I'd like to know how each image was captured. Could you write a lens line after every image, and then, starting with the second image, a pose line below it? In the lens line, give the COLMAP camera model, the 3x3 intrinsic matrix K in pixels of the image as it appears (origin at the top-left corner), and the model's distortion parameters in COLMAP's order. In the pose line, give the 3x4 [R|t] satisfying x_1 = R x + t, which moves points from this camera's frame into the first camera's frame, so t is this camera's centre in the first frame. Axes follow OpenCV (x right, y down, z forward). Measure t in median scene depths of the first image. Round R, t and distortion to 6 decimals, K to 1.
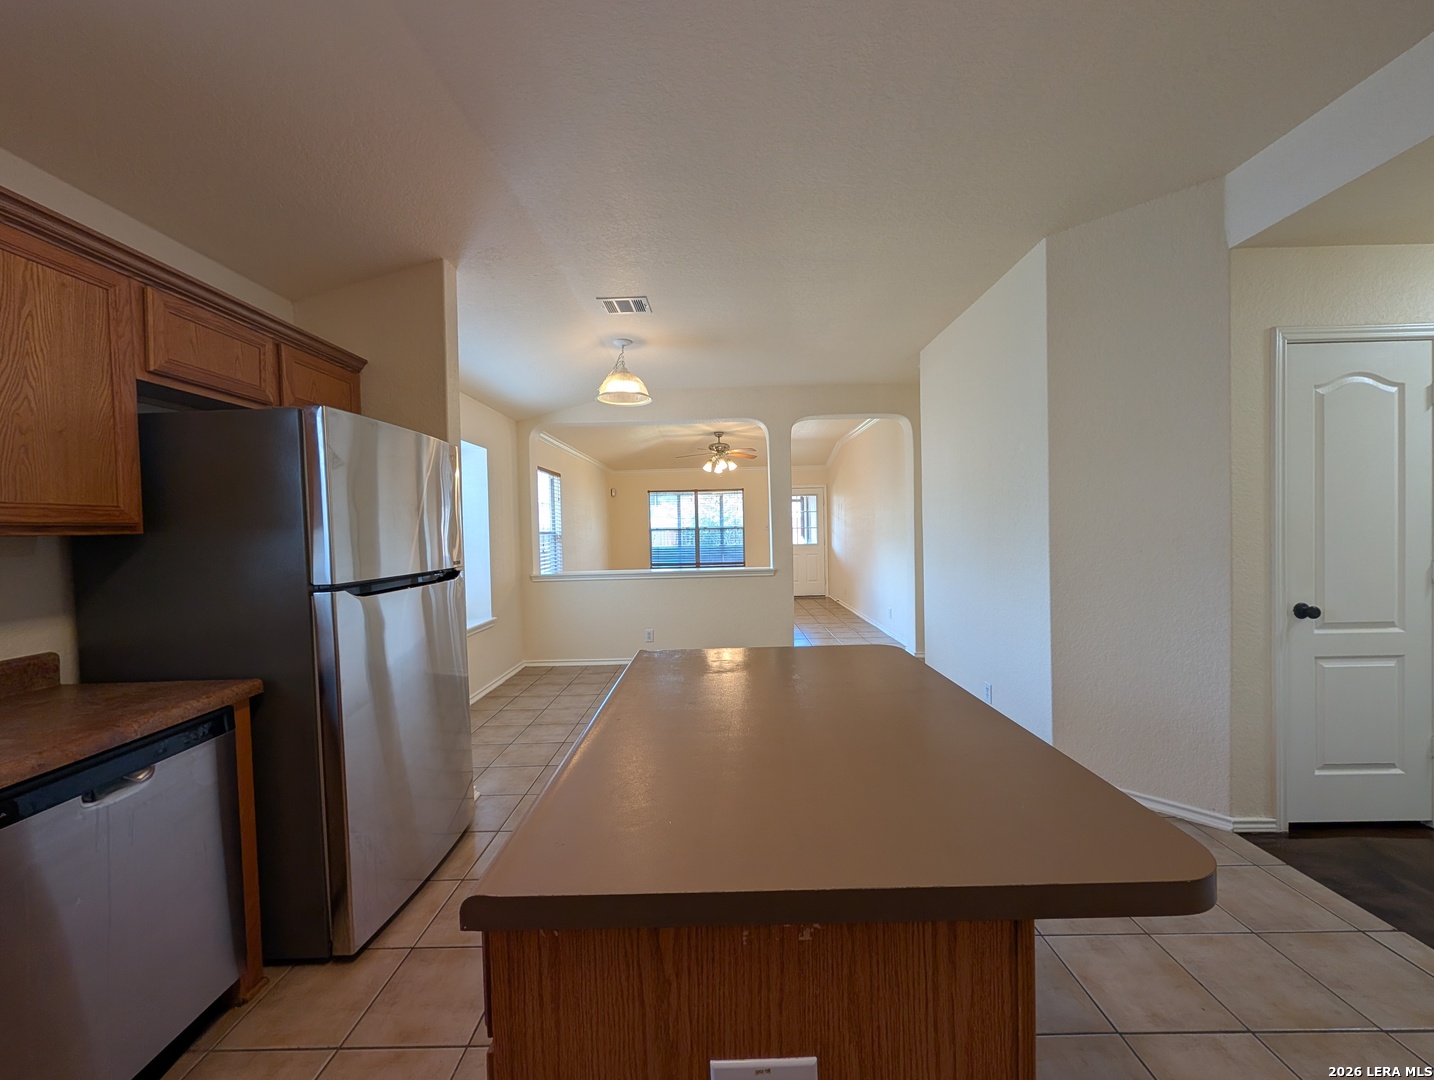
lens RADIAL K [[542.4, 0, 721.8], [0, 542.4, 541.5], [0, 0, 1]] dist [0.001083, -0.000458]
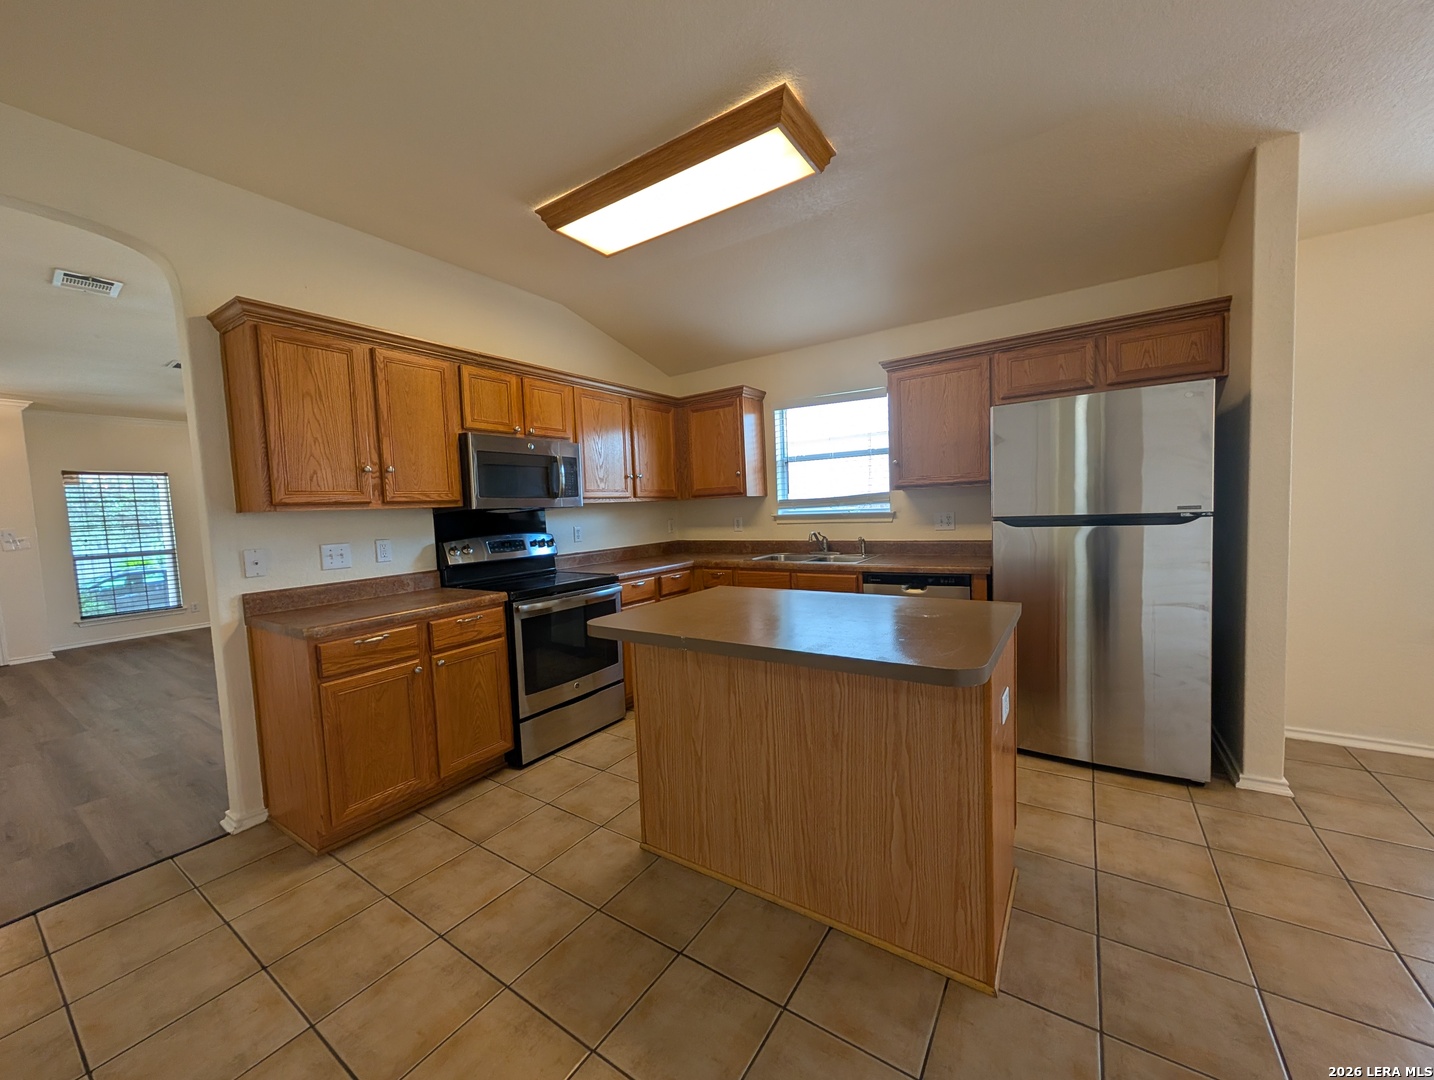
lens RADIAL K [[542.4, 0, 719.2], [0, 542.4, 542.5], [0, 0, 1]] dist [0.001083, -0.000458]
pose [[-0.552817, 0.102465, -0.826979, 0.330002], [0.037090, 0.994453, 0.098422, -0.010669], [0.832477, 0.023736, -0.553551, 0.366181]]
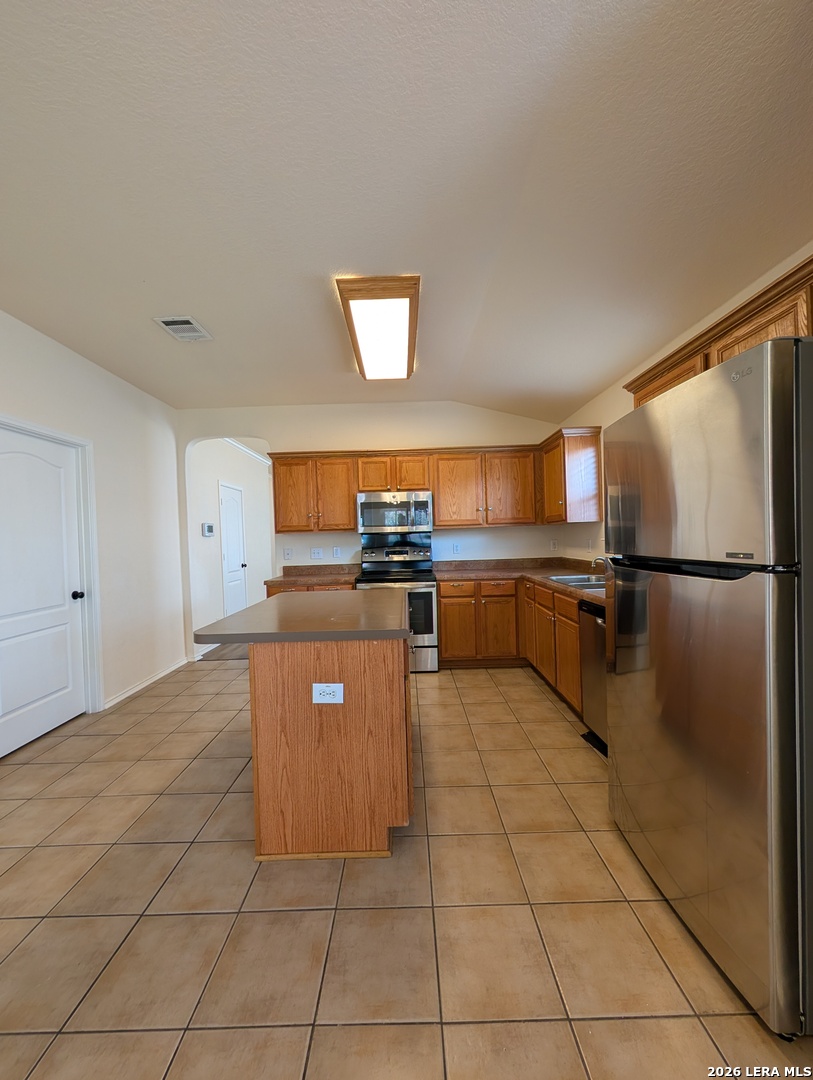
lens RADIAL K [[408.5, 0, 404.9], [0, 408.5, 541.6], [0, 0, 1]] dist [0.001083, -0.000458]
pose [[-0.998499, 0.054764, 0.000328, -0.054823], [0.054743, 0.997917, 0.034127, -0.005075], [0.001541, 0.034093, -0.999417, 0.629527]]
